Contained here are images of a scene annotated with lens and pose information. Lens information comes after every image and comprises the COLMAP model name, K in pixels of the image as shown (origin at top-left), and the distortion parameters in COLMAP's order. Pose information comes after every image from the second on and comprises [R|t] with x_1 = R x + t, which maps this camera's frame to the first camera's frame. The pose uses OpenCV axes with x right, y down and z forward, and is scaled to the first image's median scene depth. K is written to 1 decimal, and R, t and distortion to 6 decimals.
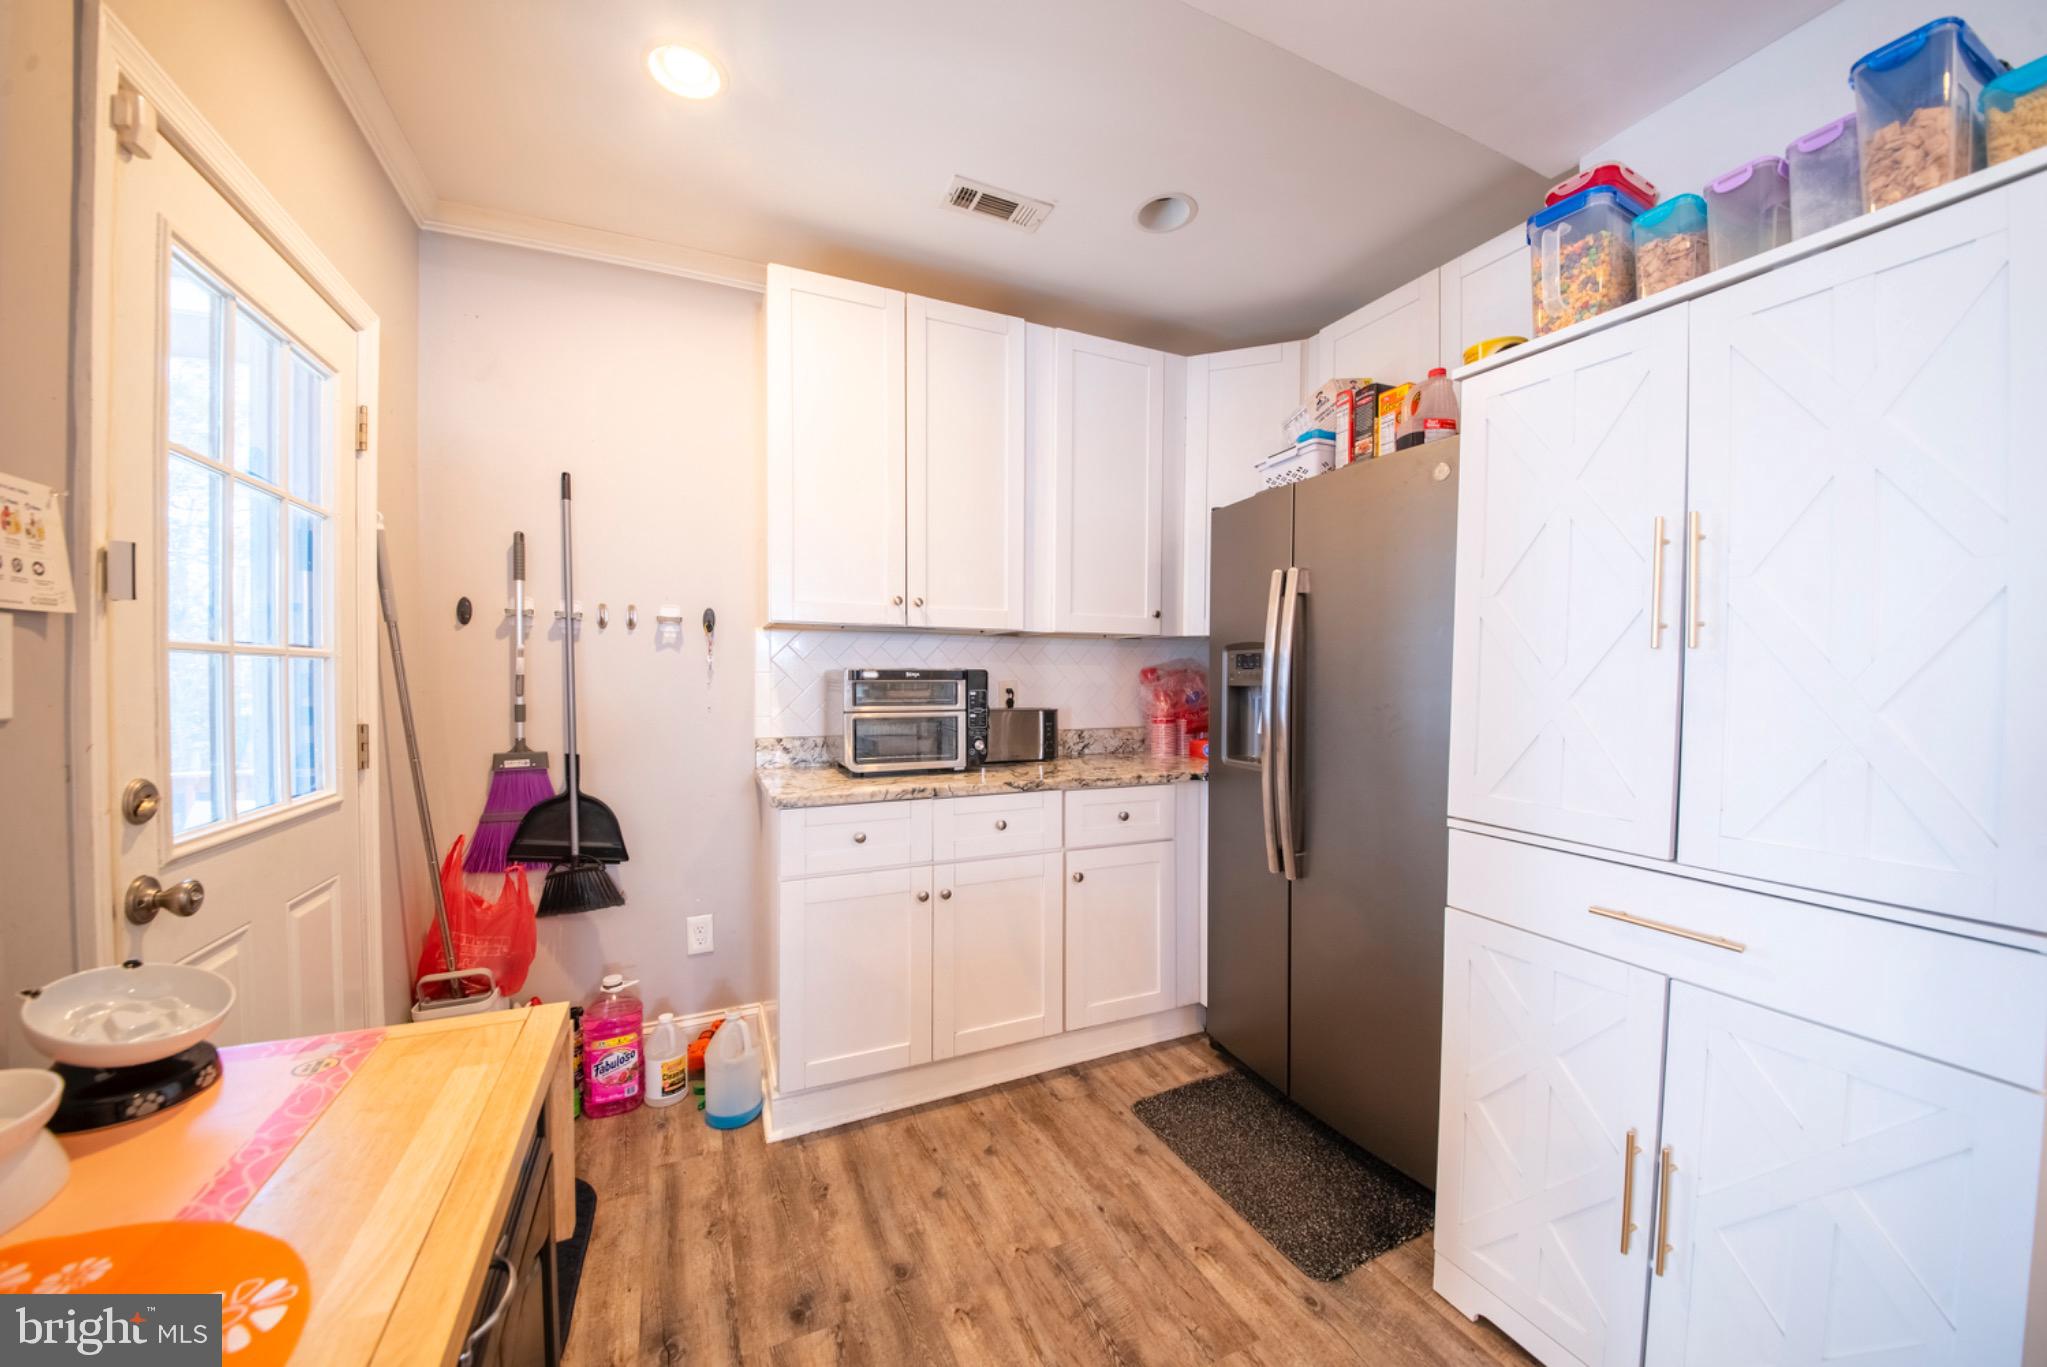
lens RADIAL K [[746.4, 0, 1051.3], [0, 746.4, 681.2], [0, 0, 1]] dist [-0.000063, -0.000002]
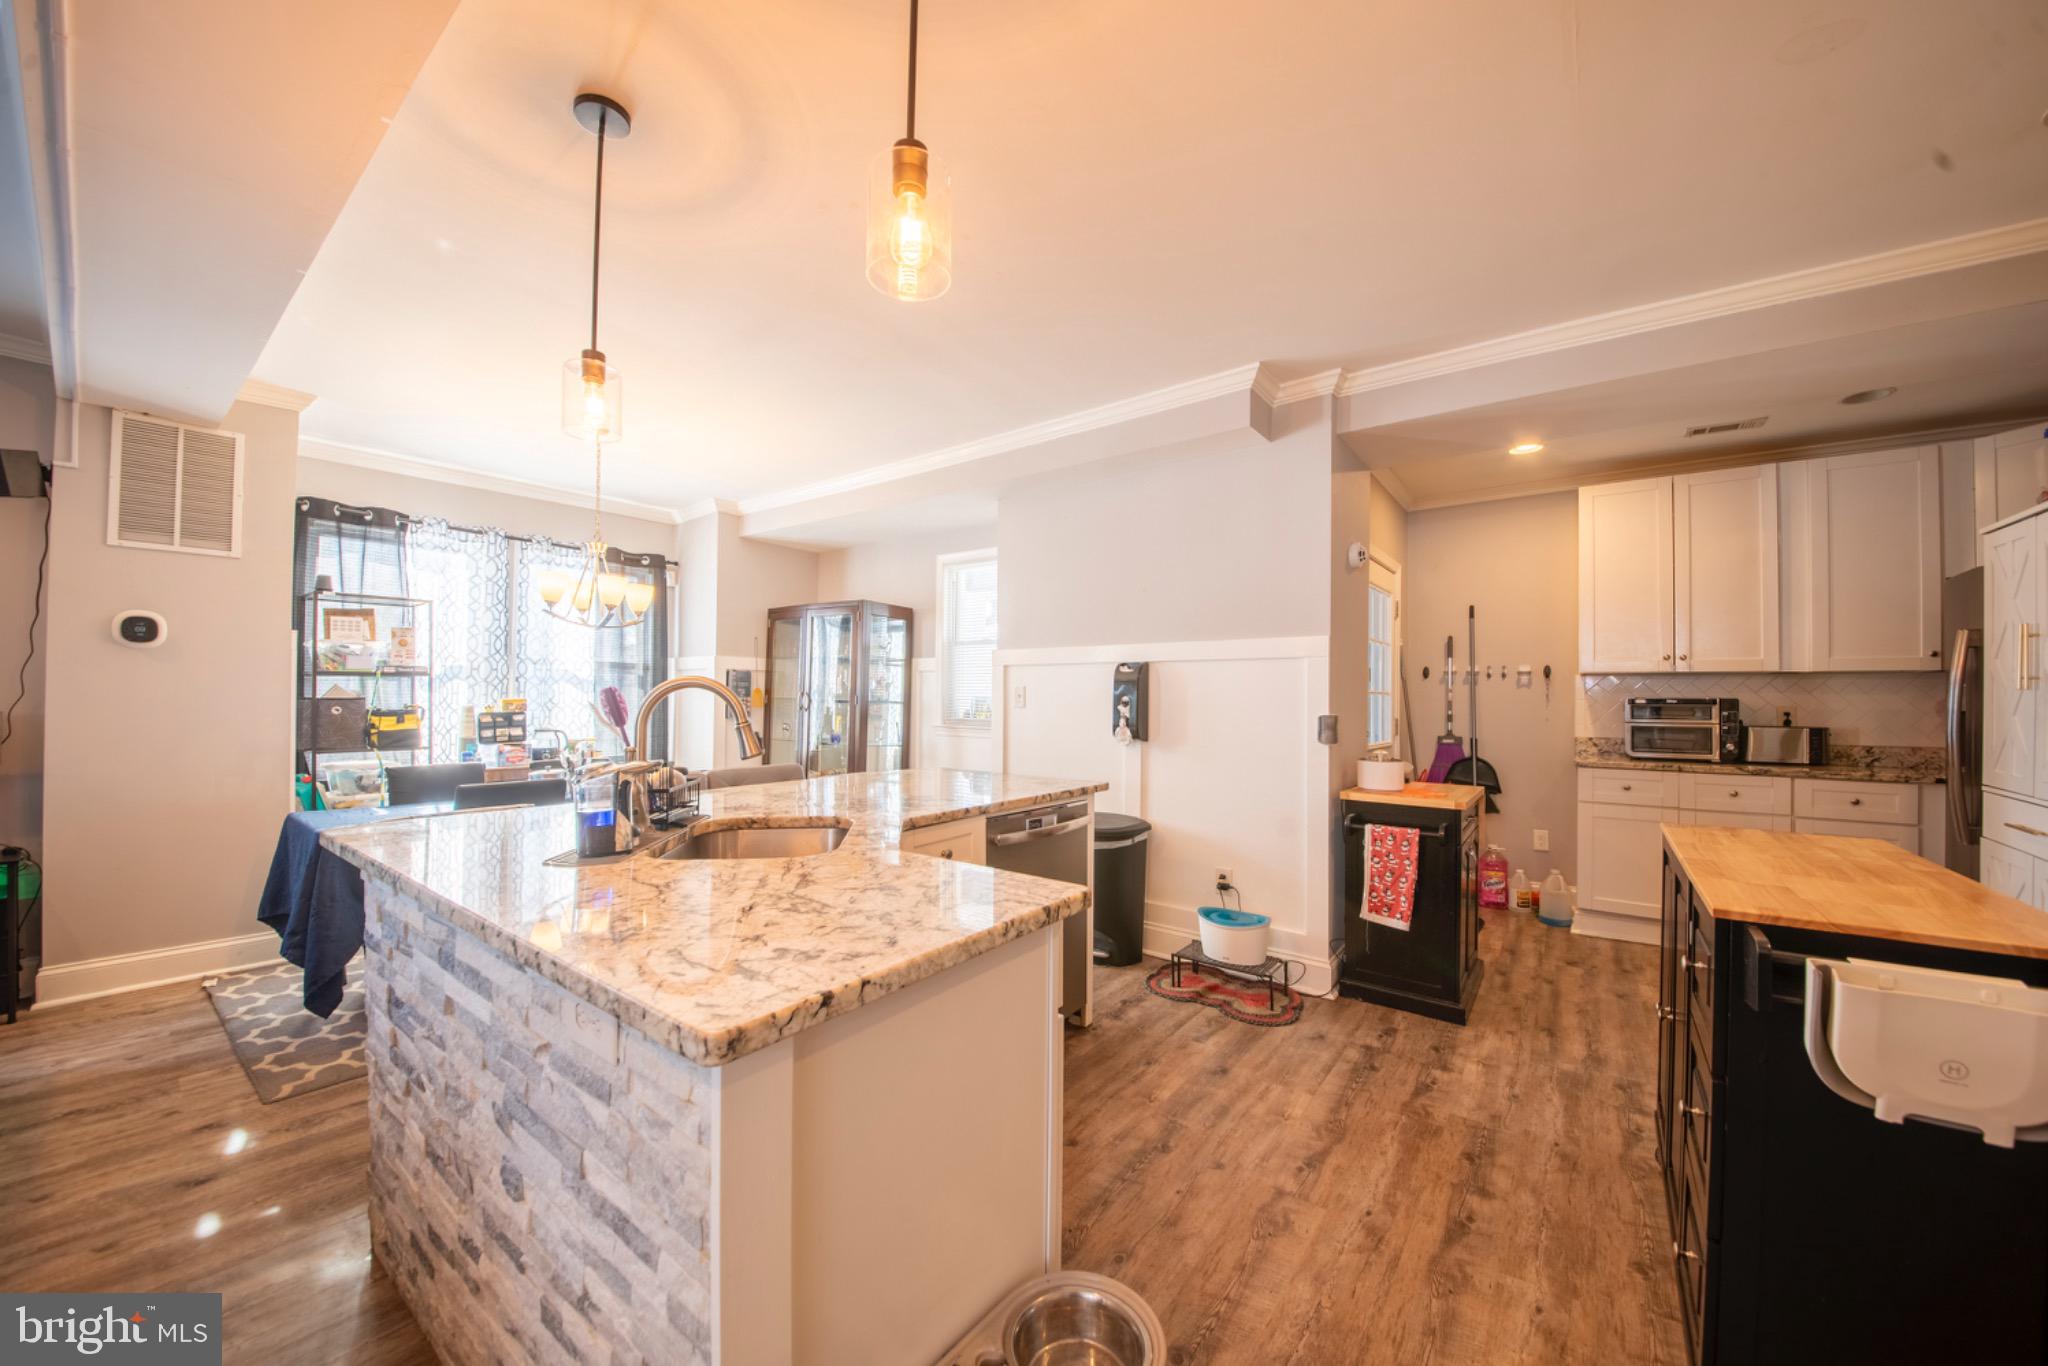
lens RADIAL K [[735.8, 0, 1004.8], [0, 735.8, 692.7], [0, 0, 1]] dist [0.005708, -0.009559]
pose [[0.435390, -0.005053, -0.900228, 0.659778], [-0.015627, 0.999791, -0.013170, 0.016999], [0.900106, 0.019802, 0.435220, -1.109118]]
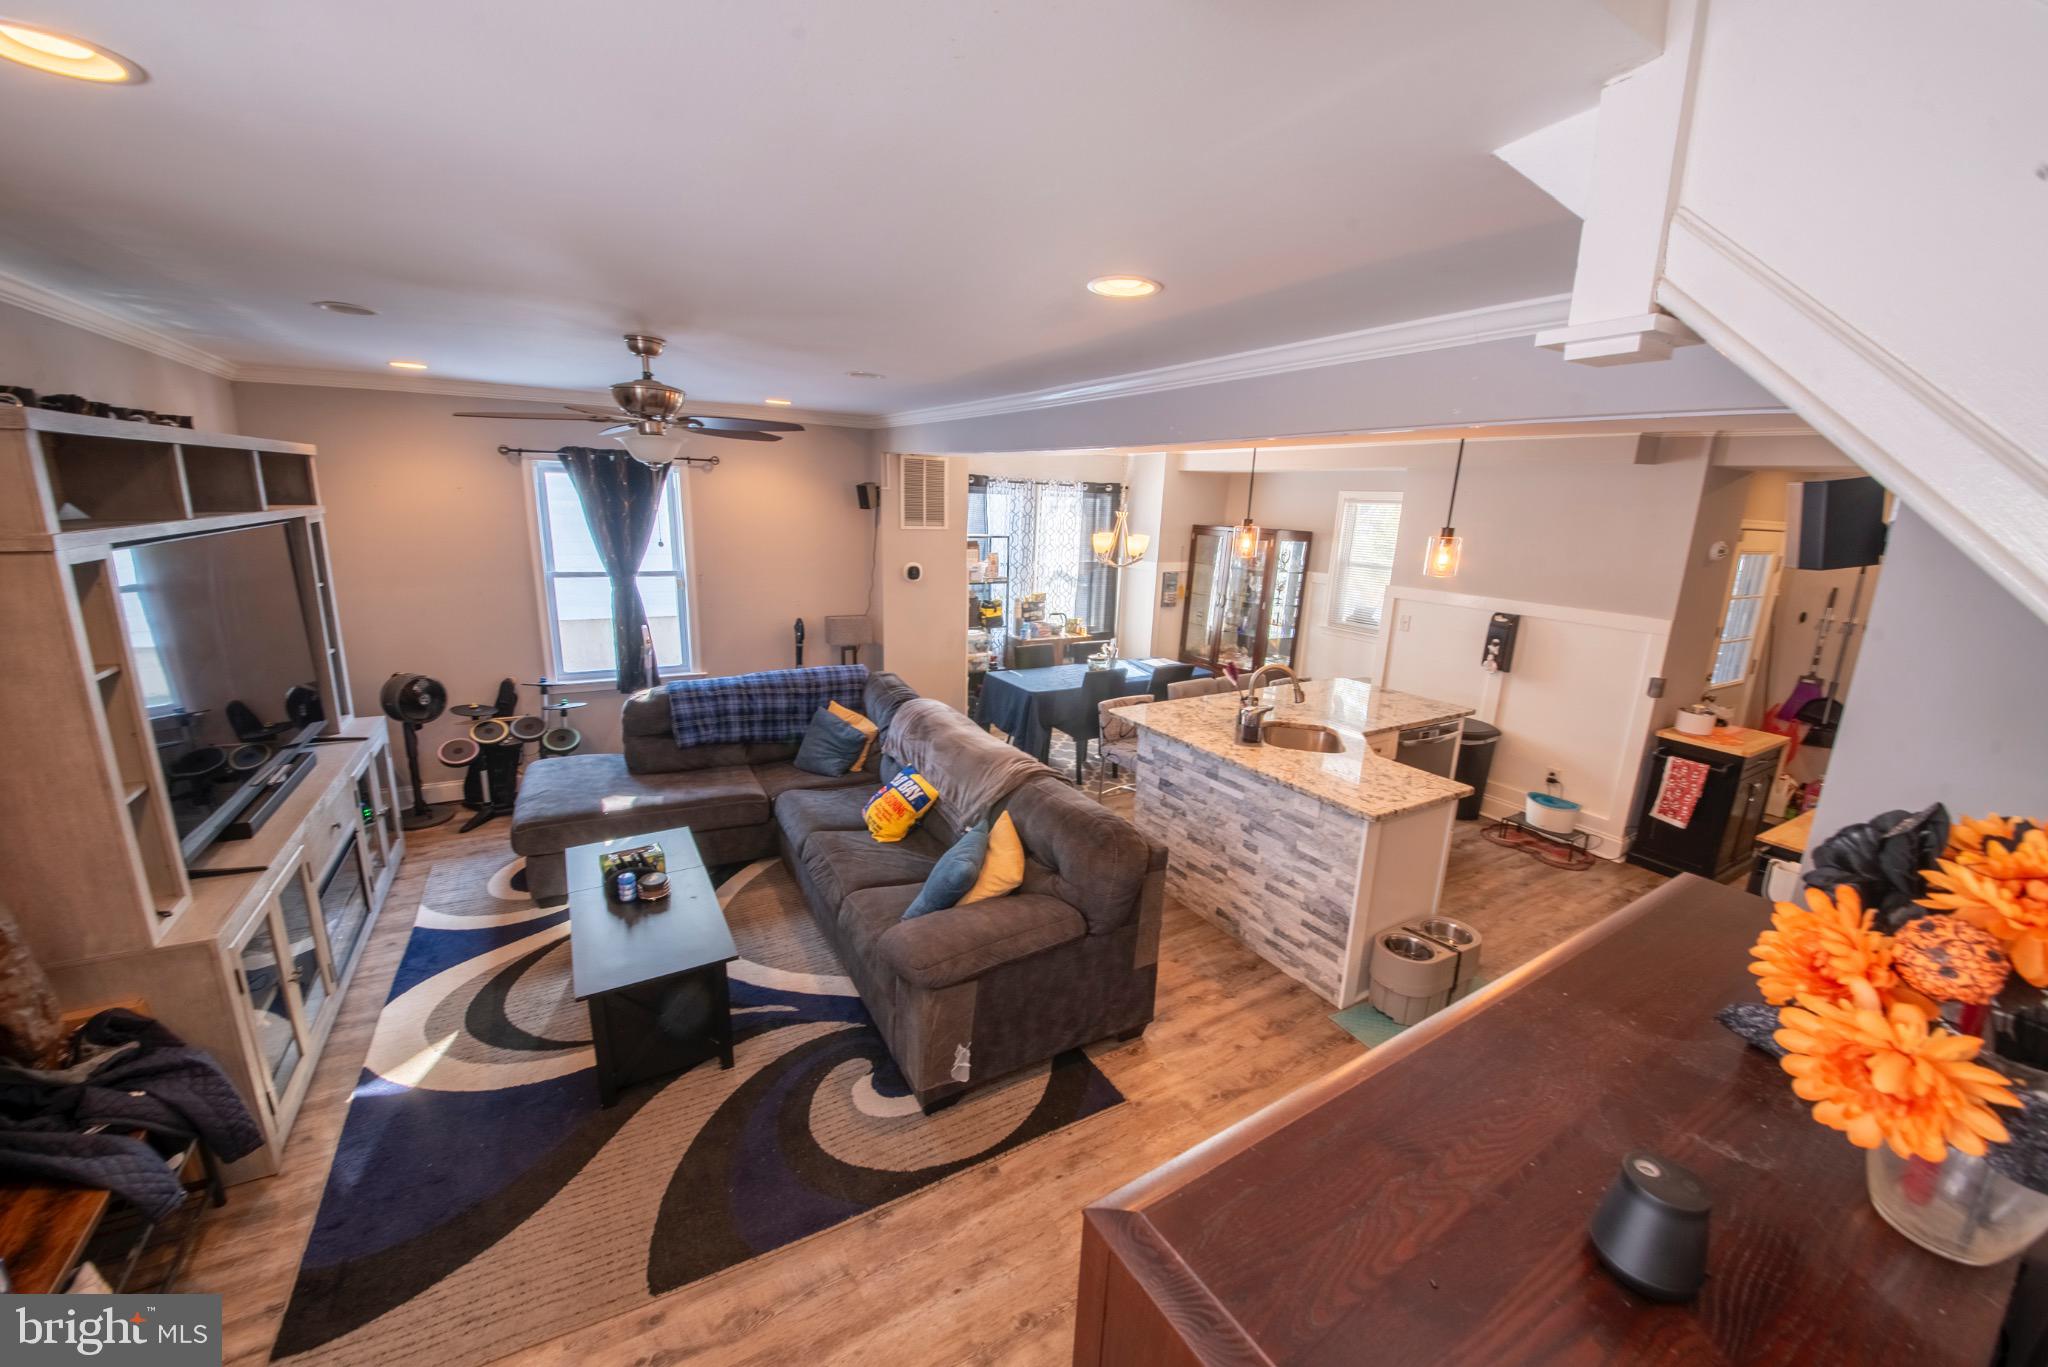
lens RADIAL K [[769.0, 0, 1013.7], [0, 769.0, 686.8], [0, 0, 1]] dist [0.000392, -0.013478]
pose [[0.072743, 0.231198, -0.970184, 1.514742], [-0.041271, 0.972625, 0.228685, -0.333759], [0.996496, 0.023405, 0.080293, -1.812265]]
